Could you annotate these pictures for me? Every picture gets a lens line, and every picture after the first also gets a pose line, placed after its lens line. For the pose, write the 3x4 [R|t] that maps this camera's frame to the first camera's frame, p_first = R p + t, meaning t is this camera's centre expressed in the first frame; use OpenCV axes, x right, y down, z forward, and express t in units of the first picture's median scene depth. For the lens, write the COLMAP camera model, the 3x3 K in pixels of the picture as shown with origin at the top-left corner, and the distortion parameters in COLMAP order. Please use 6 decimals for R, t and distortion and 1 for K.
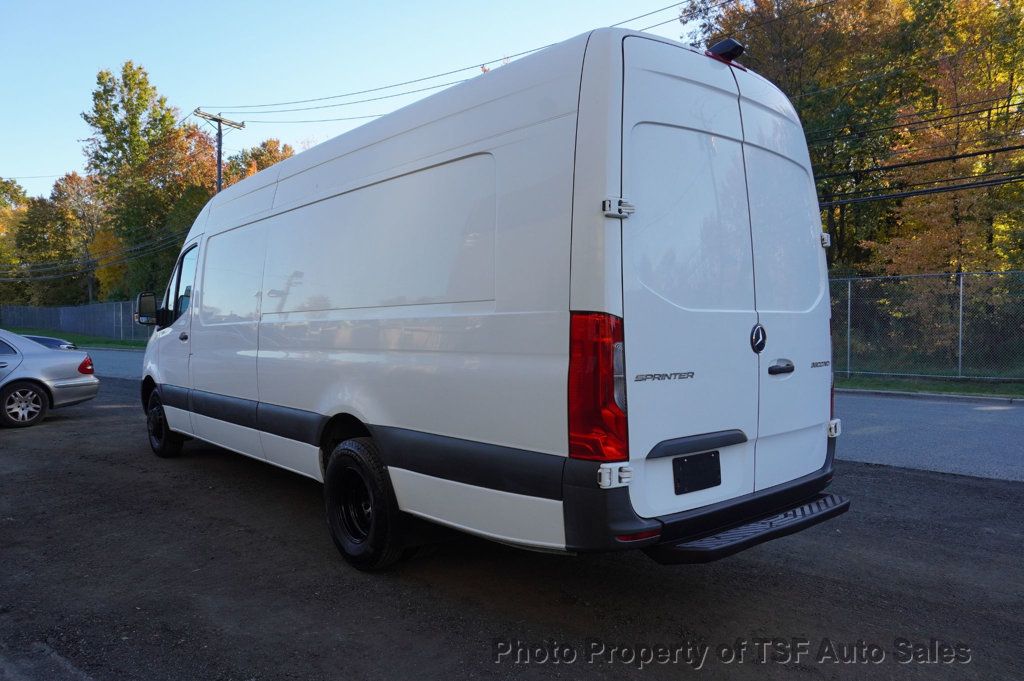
lens RADIAL K [[718.1, 0, 512.0], [0, 718.1, 340.5], [0, 0, 1]] dist [-0.008726, -0.003099]
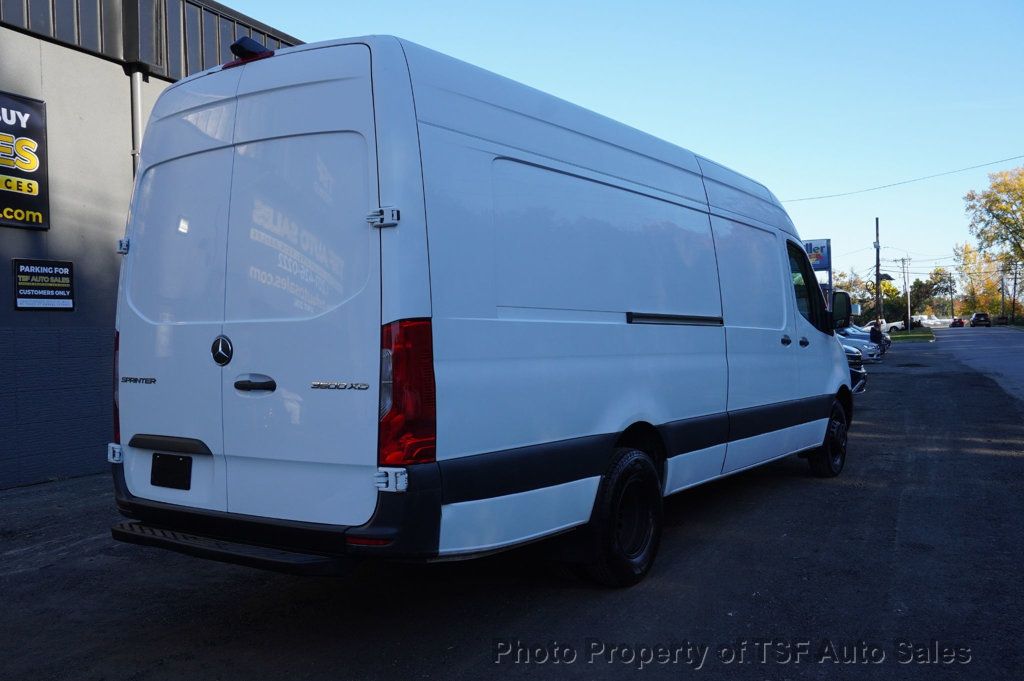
lens RADIAL K [[970.7, 0, 512.0], [0, 970.7, 340.5], [0, 0, 1]] dist [0.006162, -0.001458]
pose [[0.254801, 0.000019, -0.966994, 1.702568], [-0.013469, 0.999903, -0.003530, -0.016487], [0.966900, 0.013924, 0.254776, 1.048610]]
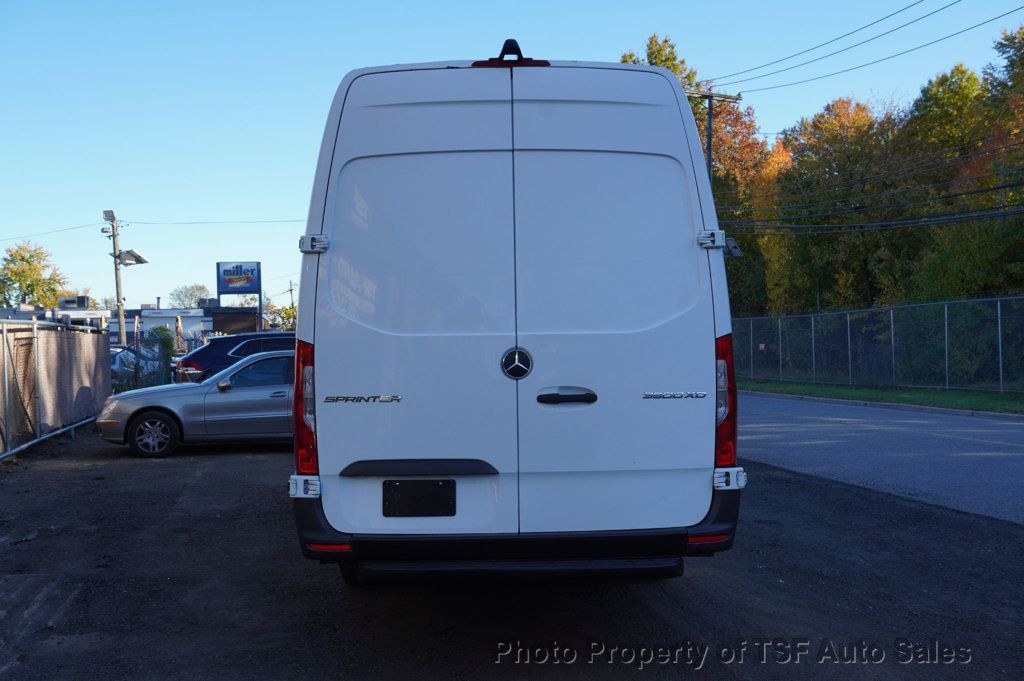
lens RADIAL K [[1018.8, 0, 512.0], [0, 1018.8, 340.5], [0, 0, 1]] dist [-0.015722, -0.011361]
pose [[0.775471, -0.019243, -0.631090, 1.166983], [-0.002974, 0.999413, -0.034128, 0.012878], [0.631376, 0.028342, 0.774958, -0.014461]]
